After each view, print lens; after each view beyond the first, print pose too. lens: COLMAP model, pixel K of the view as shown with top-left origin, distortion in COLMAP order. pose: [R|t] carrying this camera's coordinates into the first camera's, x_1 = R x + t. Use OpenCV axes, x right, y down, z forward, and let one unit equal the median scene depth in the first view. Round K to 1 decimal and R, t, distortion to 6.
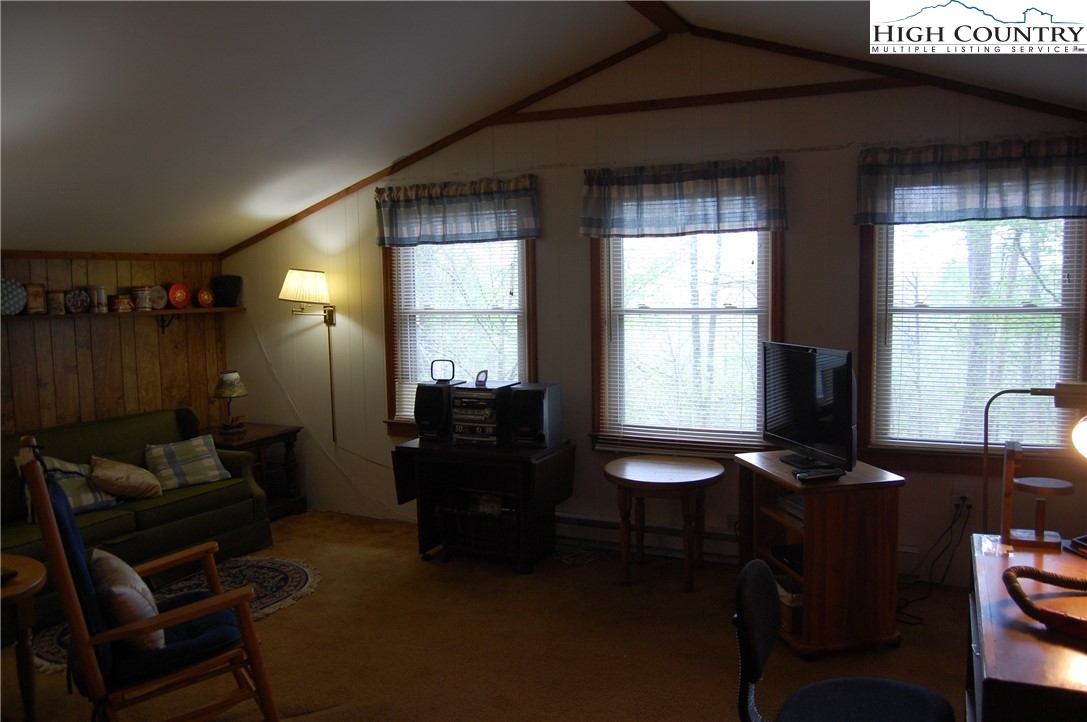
lens RADIAL K [[848.6, 0, 556.0], [0, 848.6, 365.0], [0, 0, 1]] dist [-0.097956, 0.043646]
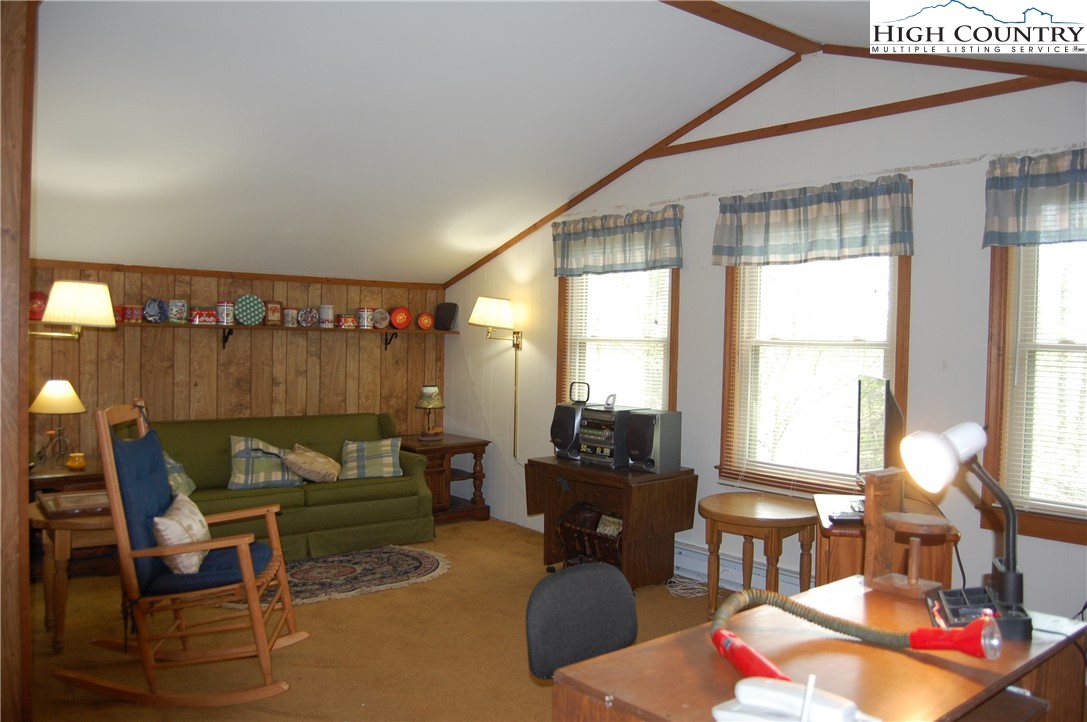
lens RADIAL K [[848.6, 0, 556.0], [0, 848.6, 365.0], [0, 0, 1]] dist [-0.097956, 0.043646]
pose [[0.907243, 0.047348, -0.417933, 0.271247], [-0.074147, 0.996086, -0.048110, 0.025120], [0.414019, 0.074636, 0.907203, 0.034407]]
